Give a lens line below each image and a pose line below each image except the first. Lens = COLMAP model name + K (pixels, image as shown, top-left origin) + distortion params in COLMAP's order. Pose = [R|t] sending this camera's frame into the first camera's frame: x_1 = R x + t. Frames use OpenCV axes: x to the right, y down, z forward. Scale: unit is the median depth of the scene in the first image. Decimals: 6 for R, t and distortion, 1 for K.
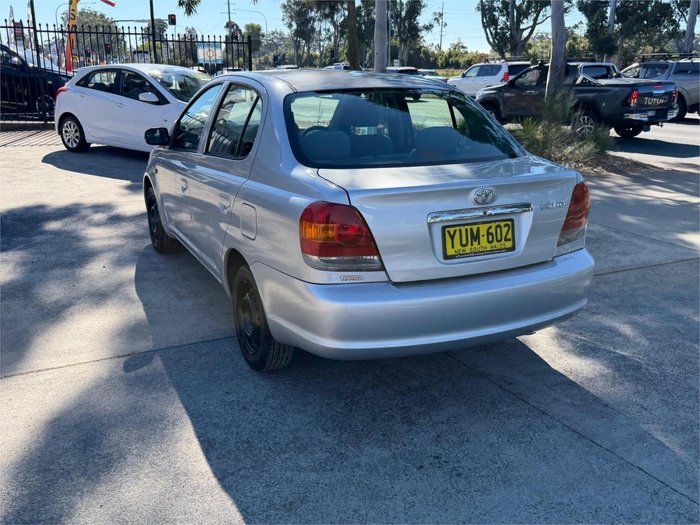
lens RADIAL K [[664.5, 0, 349.6], [0, 664.5, 245.8], [0, 0, 1]] dist [0.113188, -0.204387]
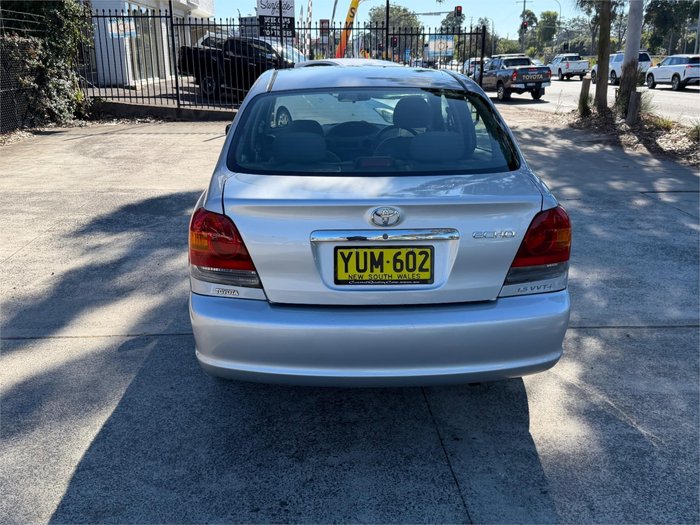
lens RADIAL K [[664.5, 0, 349.6], [0, 664.5, 245.8], [0, 0, 1]] dist [0.113188, -0.204387]
pose [[0.912547, 0.101091, -0.396281, 0.148003], [-0.095947, 0.994845, 0.032840, -0.017867], [0.397558, 0.008054, 0.917542, 0.057928]]
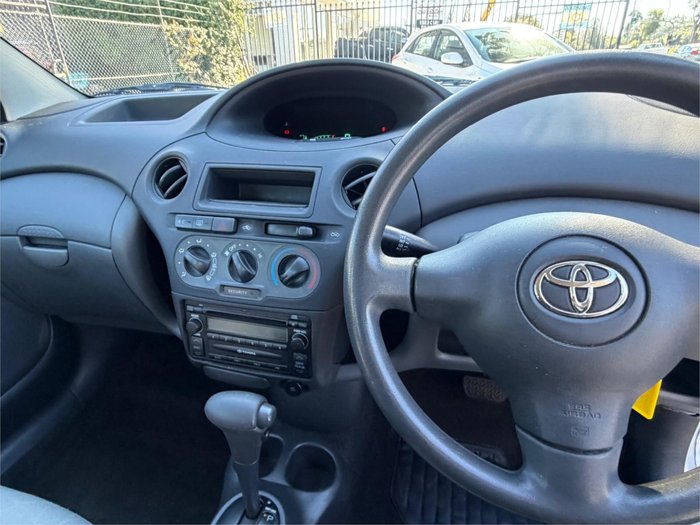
lens RADIAL K [[399.1, 0, 337.2], [0, 399.1, 266.5], [0, 0, 1]] dist [-0.004873, -0.001449]
pose [[0.738073, 0.276345, -0.615533, -0.014571], [-0.131625, 0.953723, 0.270347, -0.082978], [0.661757, -0.118516, 0.740291, 0.486259]]
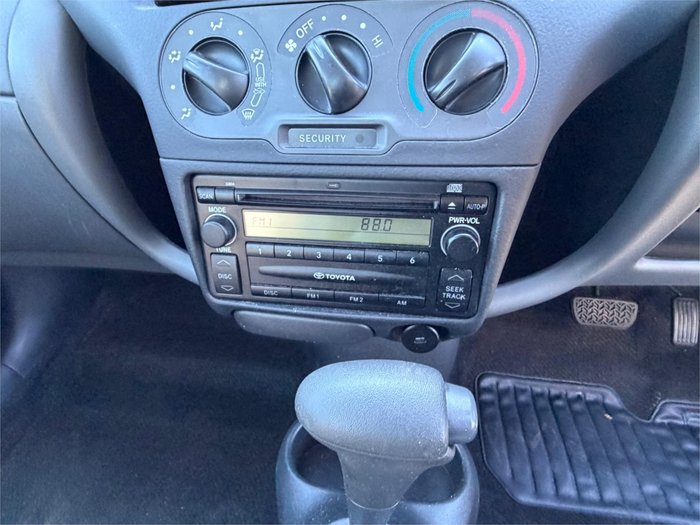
lens RADIAL K [[383.3, 0, 330.1], [0, 383.3, 261.8], [0, 0, 1]] dist [0.003742, -0.000332]
pose [[0.809568, 0.300540, -0.504257, -0.034609], [-0.101368, 0.917671, 0.384194, -0.070534], [0.578208, -0.259915, 0.773382, 0.494407]]
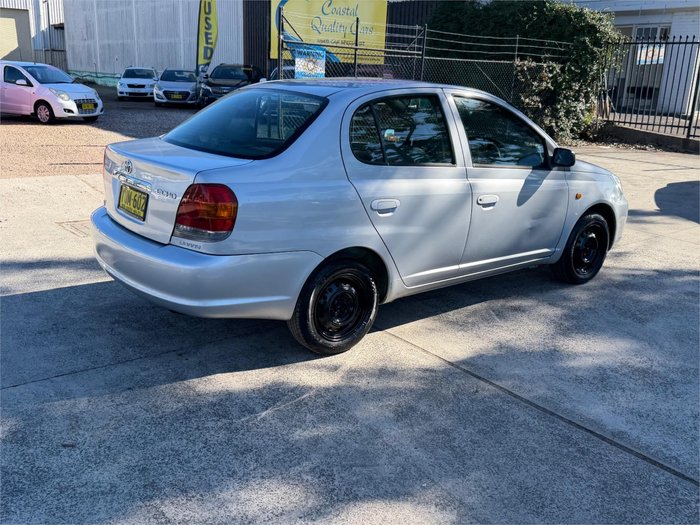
lens RADIAL K [[667.9, 0, 350.0], [0, 667.9, 262.5], [0, 0, 1]] dist [0.139342, -0.278262]
pose [[0.197290, 0.262883, -0.944441, 0.449108], [-0.287687, 0.936486, 0.200572, -0.082226], [0.937183, 0.232133, 0.260387, 0.323927]]
